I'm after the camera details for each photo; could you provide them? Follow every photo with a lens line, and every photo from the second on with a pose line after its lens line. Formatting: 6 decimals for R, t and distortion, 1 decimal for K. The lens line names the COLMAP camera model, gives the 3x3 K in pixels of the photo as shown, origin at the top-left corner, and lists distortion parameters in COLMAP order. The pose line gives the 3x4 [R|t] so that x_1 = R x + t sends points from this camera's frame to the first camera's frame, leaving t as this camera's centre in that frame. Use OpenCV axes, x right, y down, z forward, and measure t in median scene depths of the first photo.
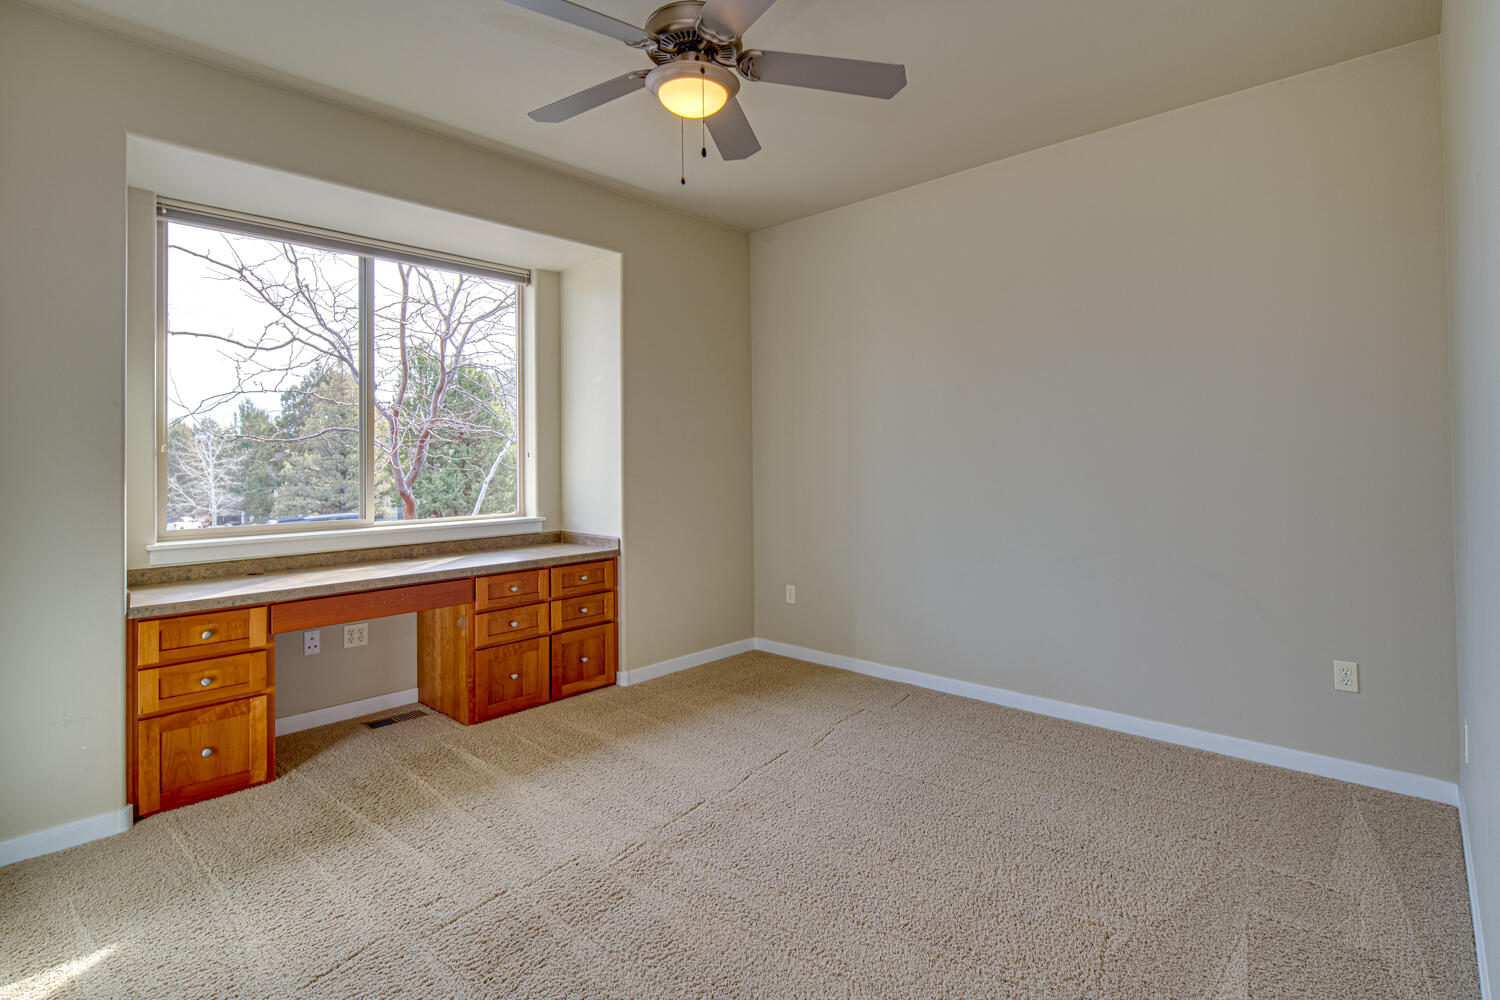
lens RADIAL K [[737.8, 0, 746.9], [0, 737.8, 447.9], [0, 0, 1]] dist [0.001957, -0.000662]
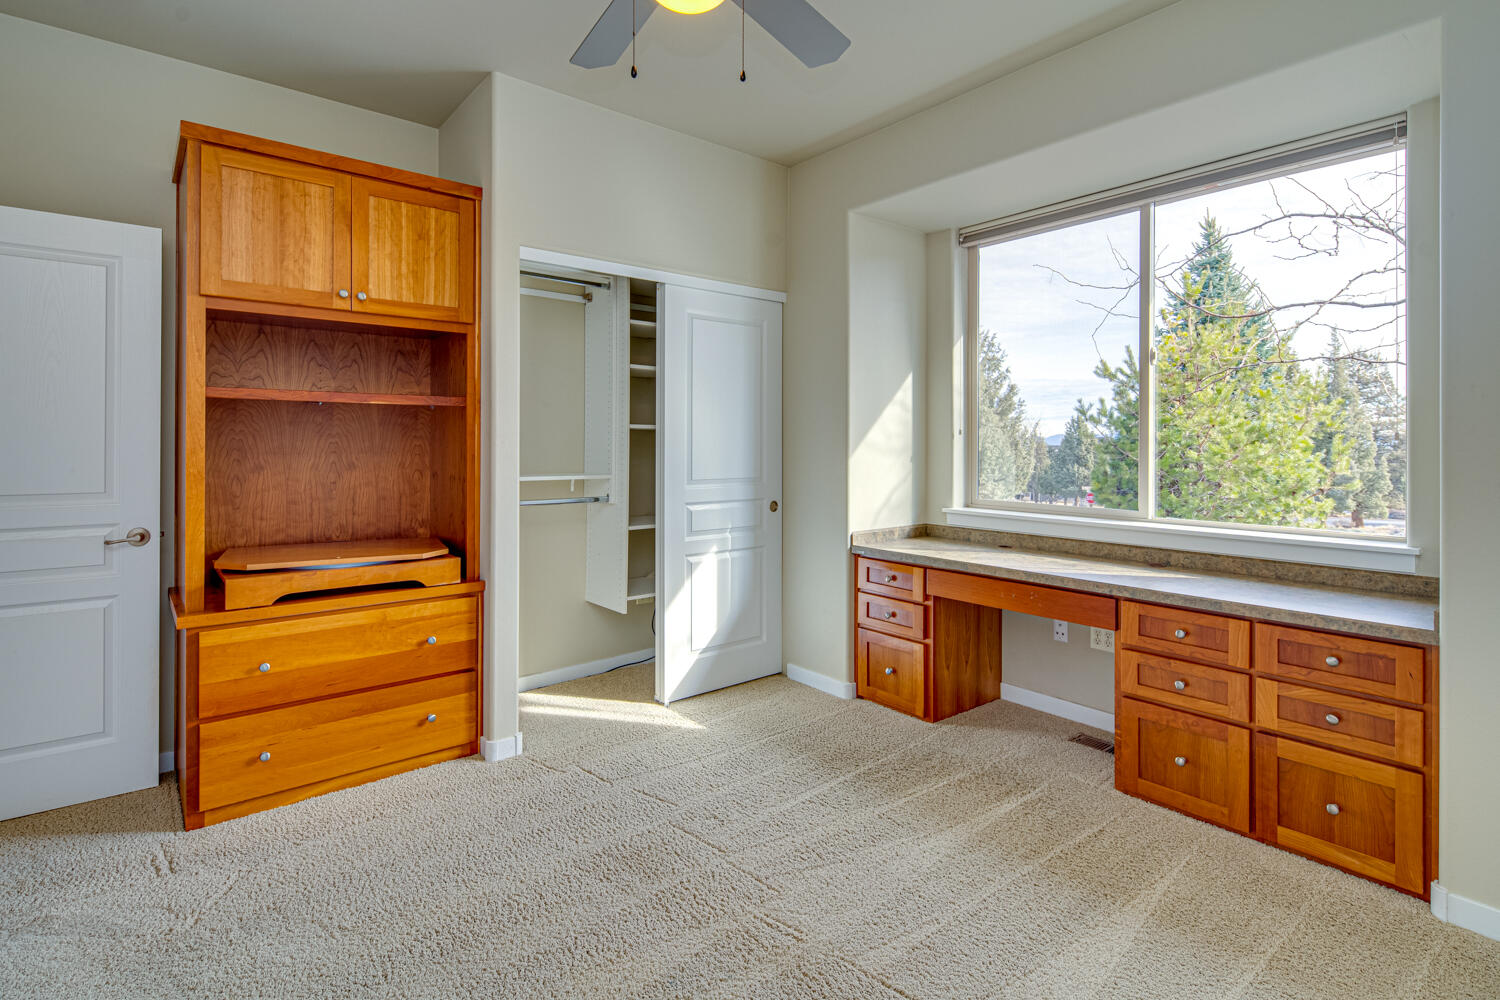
lens RADIAL K [[737.8, 0, 749.8], [0, 737.8, 446.0], [0, 0, 1]] dist [0.001957, -0.000662]
pose [[-0.134800, 0.013316, -0.990783, 0.434421], [0.011509, 0.999863, 0.011872, 0.005162], [0.990806, -0.009803, -0.134935, 0.730356]]
